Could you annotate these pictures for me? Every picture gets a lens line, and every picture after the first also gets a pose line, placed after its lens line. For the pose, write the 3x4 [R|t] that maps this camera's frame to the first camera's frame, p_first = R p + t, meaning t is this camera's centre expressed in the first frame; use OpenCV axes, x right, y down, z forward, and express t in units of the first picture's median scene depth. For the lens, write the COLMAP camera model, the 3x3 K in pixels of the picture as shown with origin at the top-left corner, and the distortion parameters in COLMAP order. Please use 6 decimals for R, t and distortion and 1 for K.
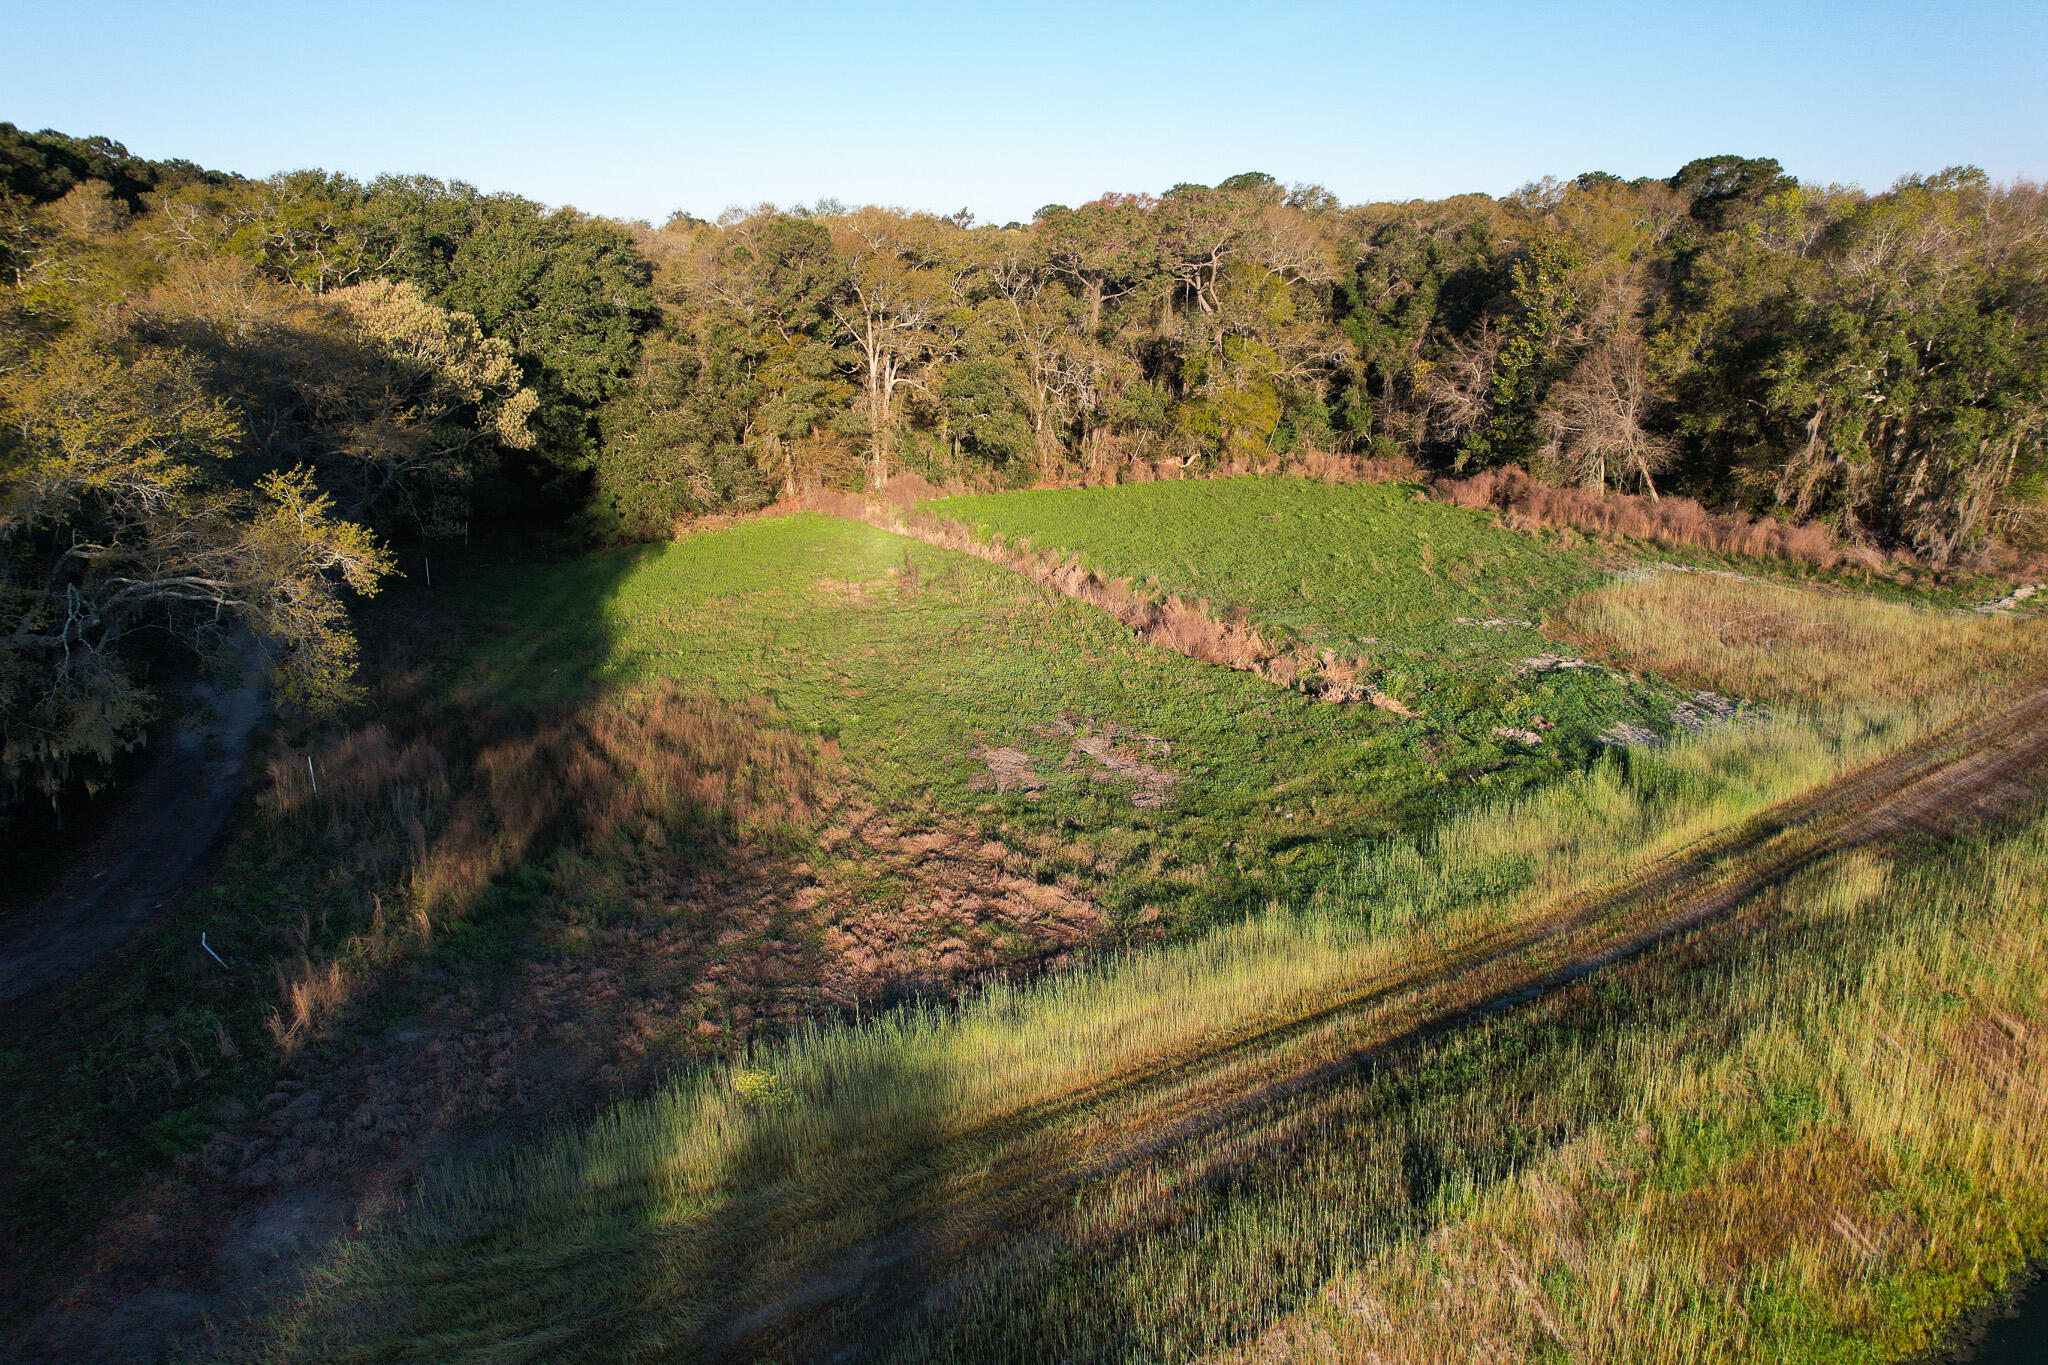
lens RADIAL K [[1312.0, 0, 1015.7], [0, 1312.0, 689.3], [0, 0, 1]] dist [-0.071059, 0.066944]
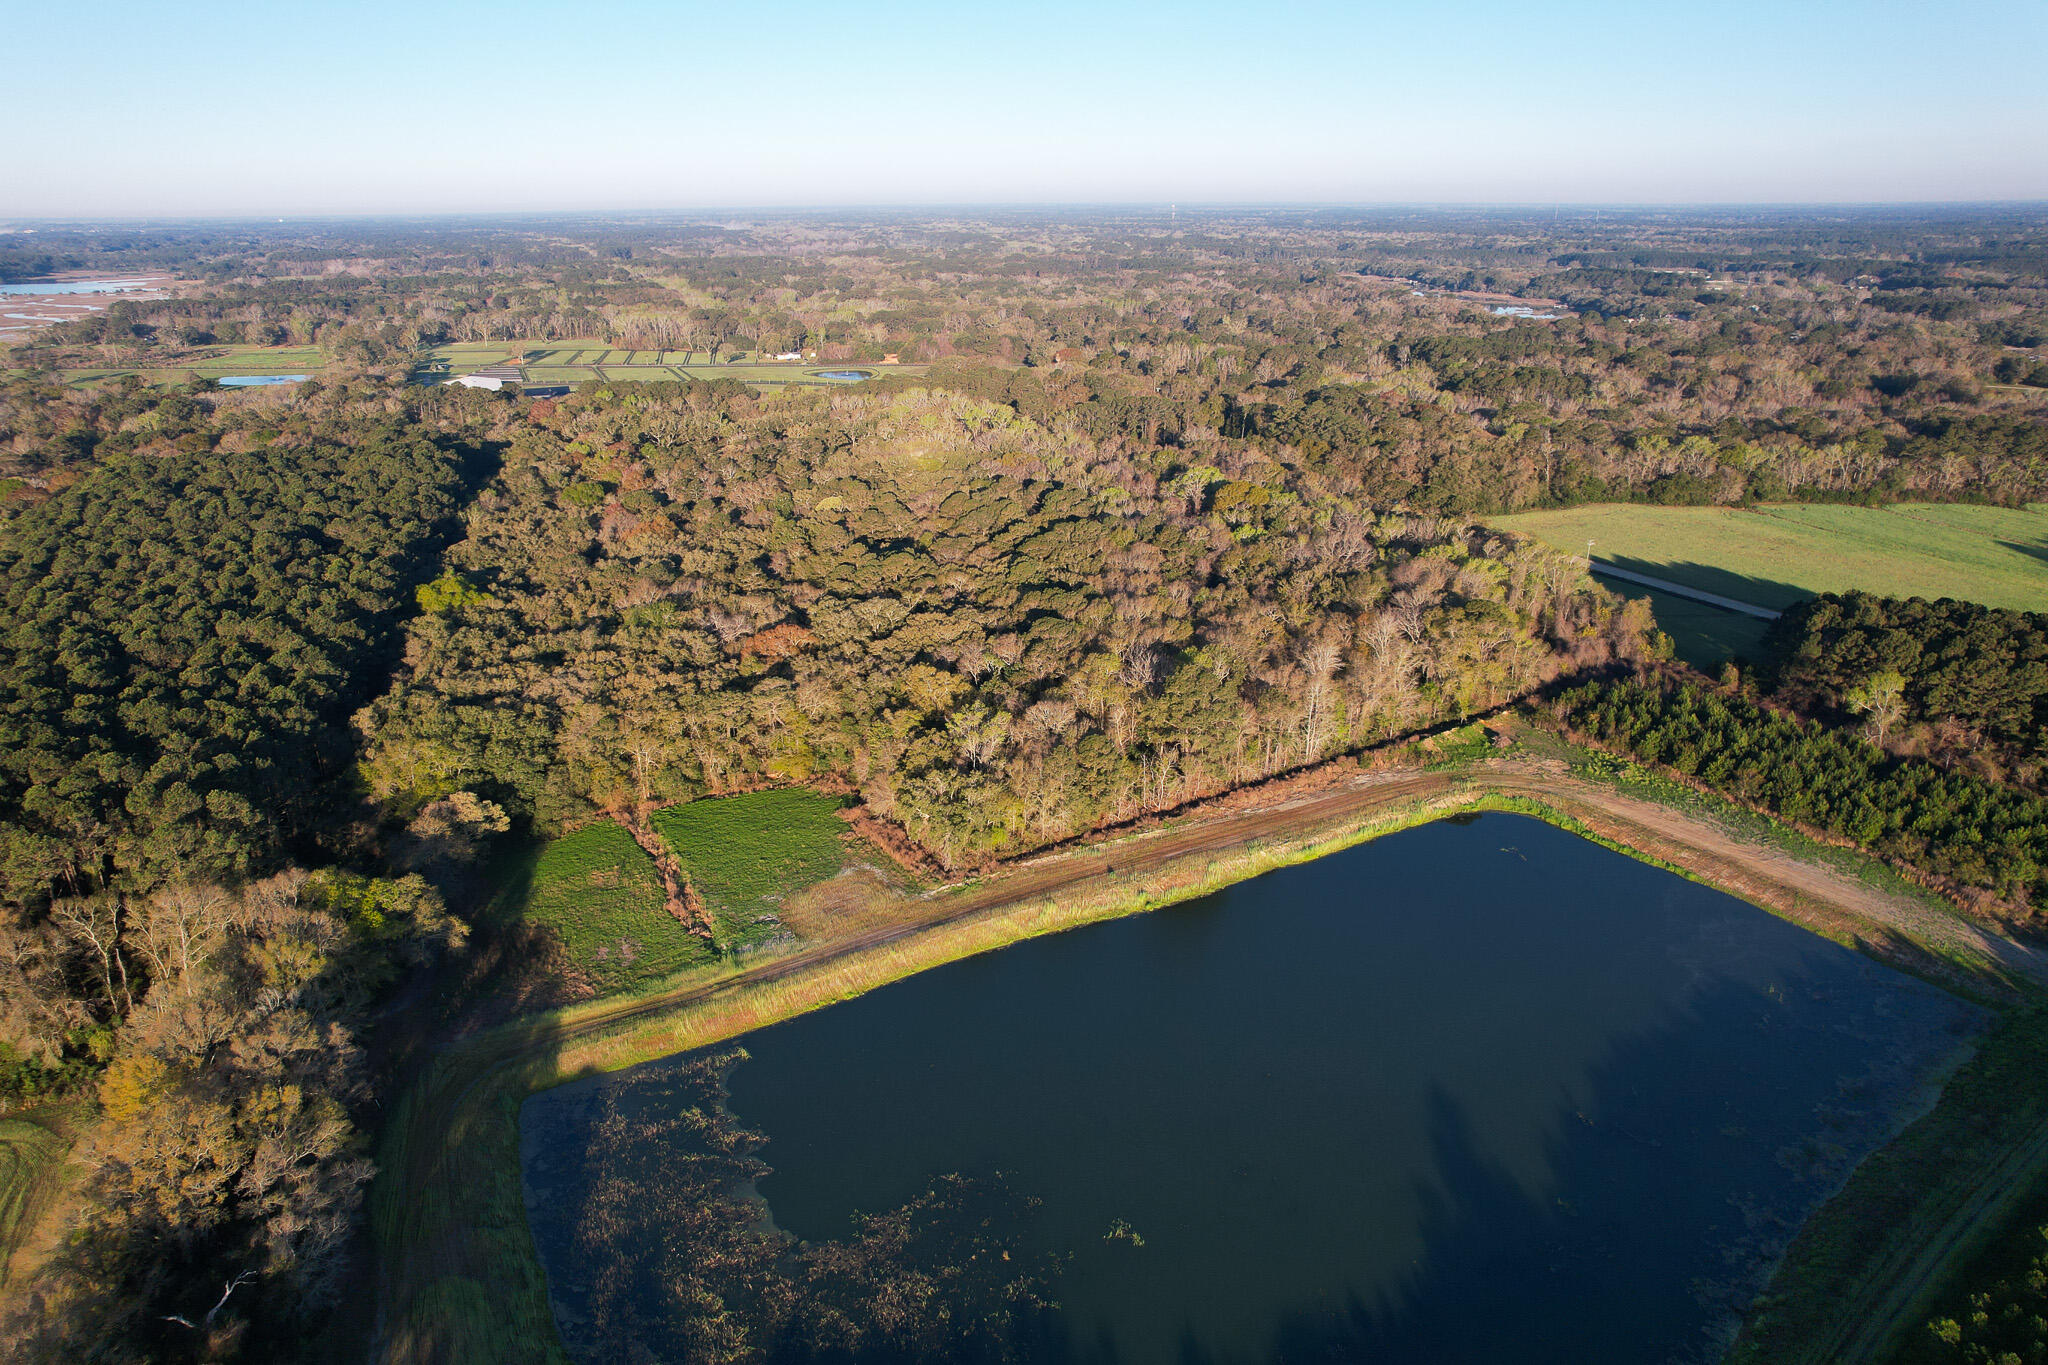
lens RADIAL K [[1312.0, 0, 1015.7], [0, 1312.0, 689.3], [0, 0, 1]] dist [-0.071059, 0.066944]
pose [[0.999102, 0.022771, -0.035719, 1.686006], [-0.021108, 0.998706, 0.046274, -1.168231], [0.036726, -0.045479, 0.998290, -3.653897]]
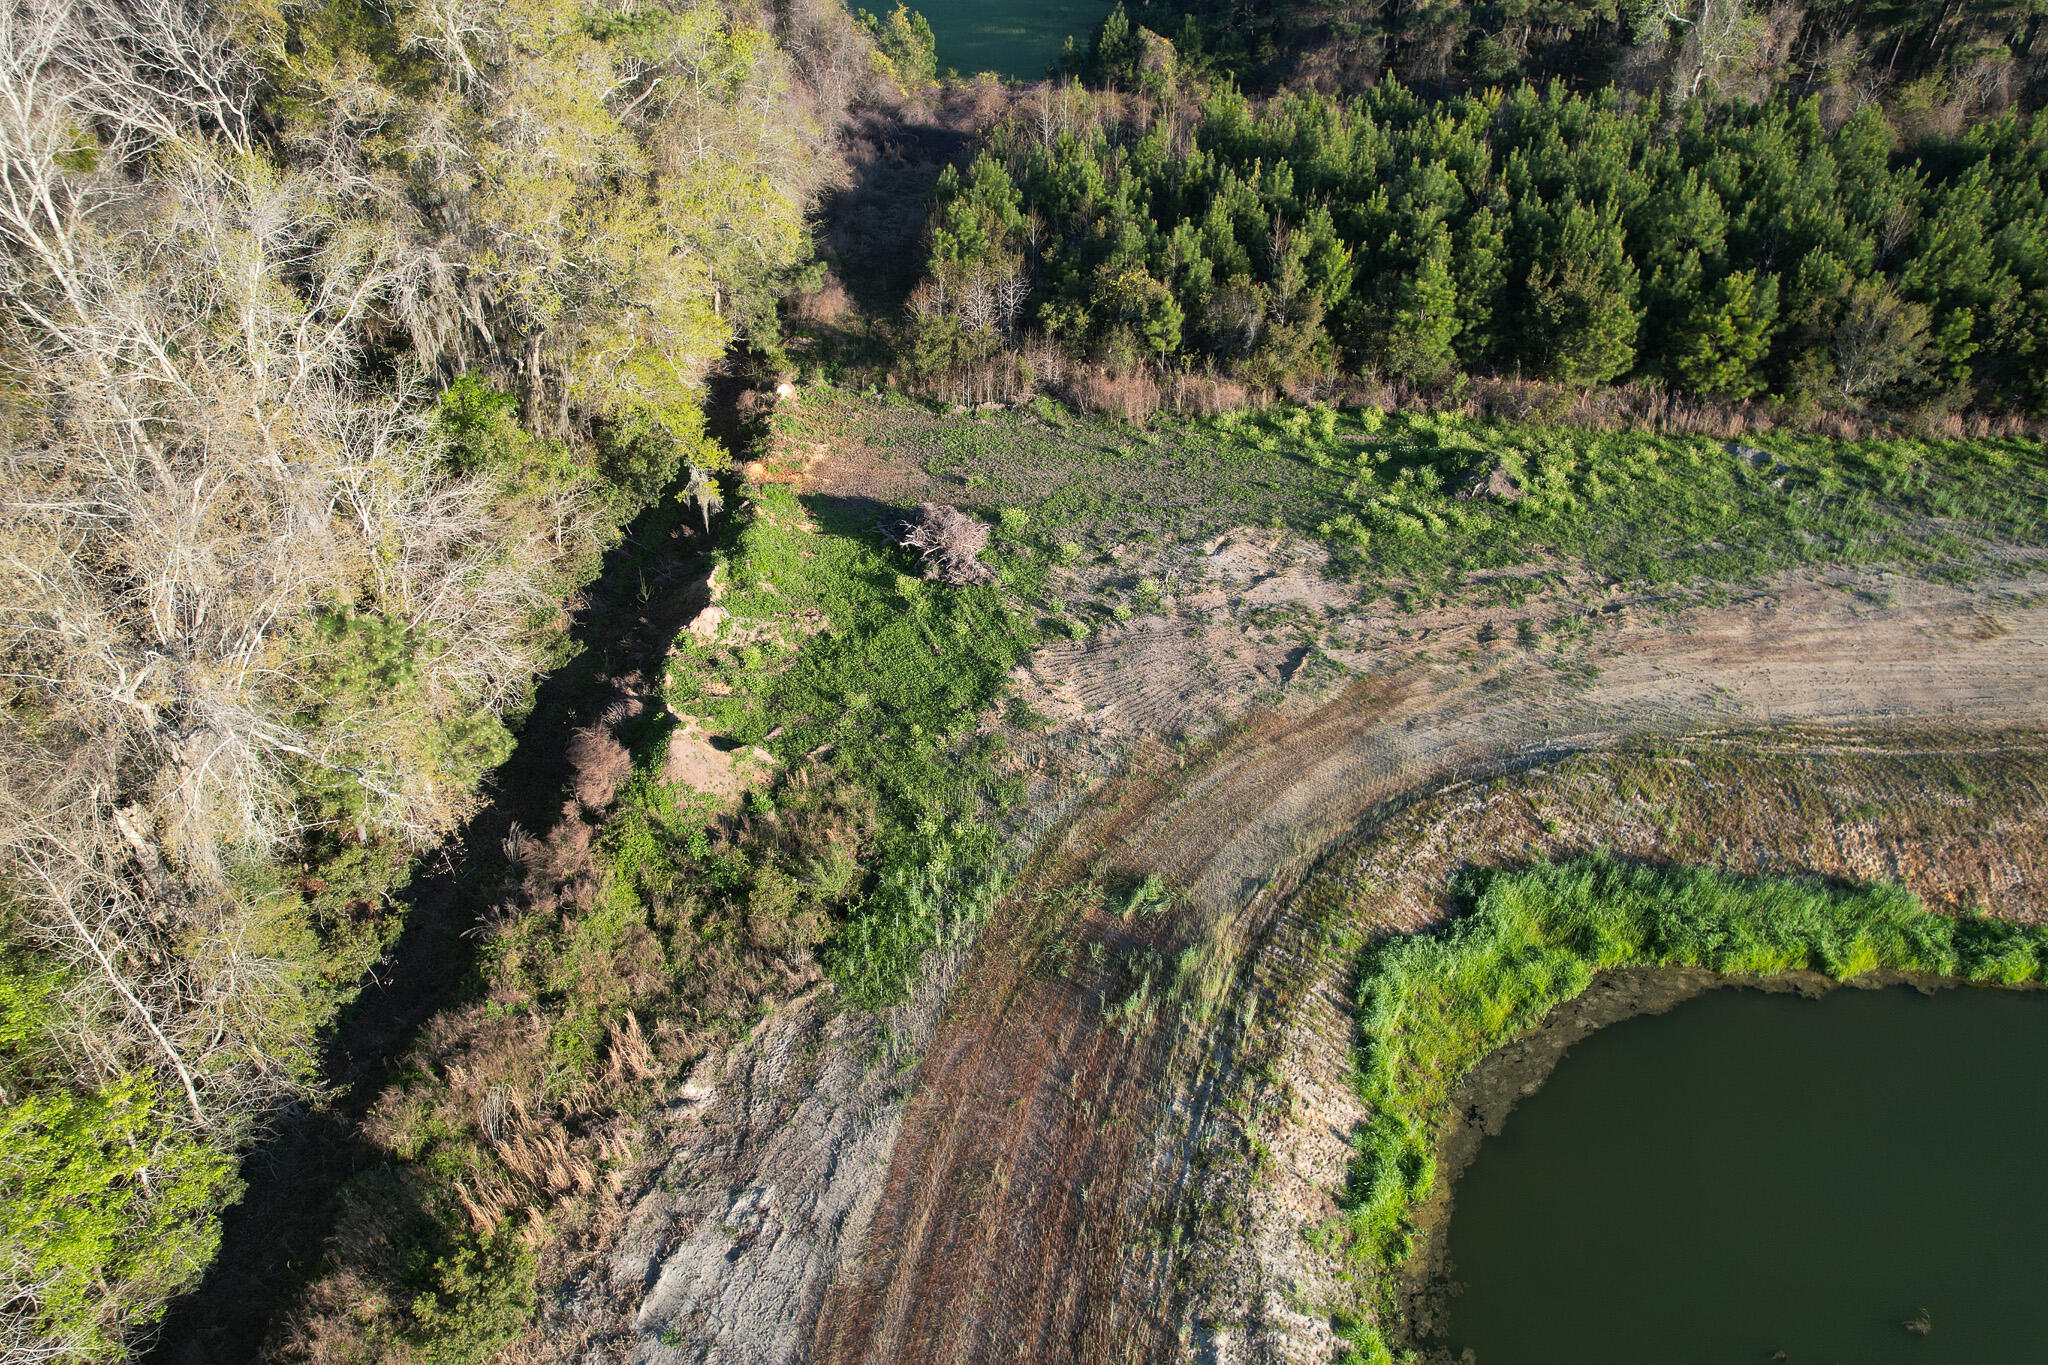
lens RADIAL K [[1312.0, 0, 1015.7], [0, 1312.0, 689.3], [0, 0, 1]] dist [-0.071059, 0.066944]
pose [[0.630645, -0.472430, 0.615708, 3.068945], [0.242346, 0.873574, 0.422064, -1.064236], [-0.737262, -0.116958, 0.665406, 2.038910]]
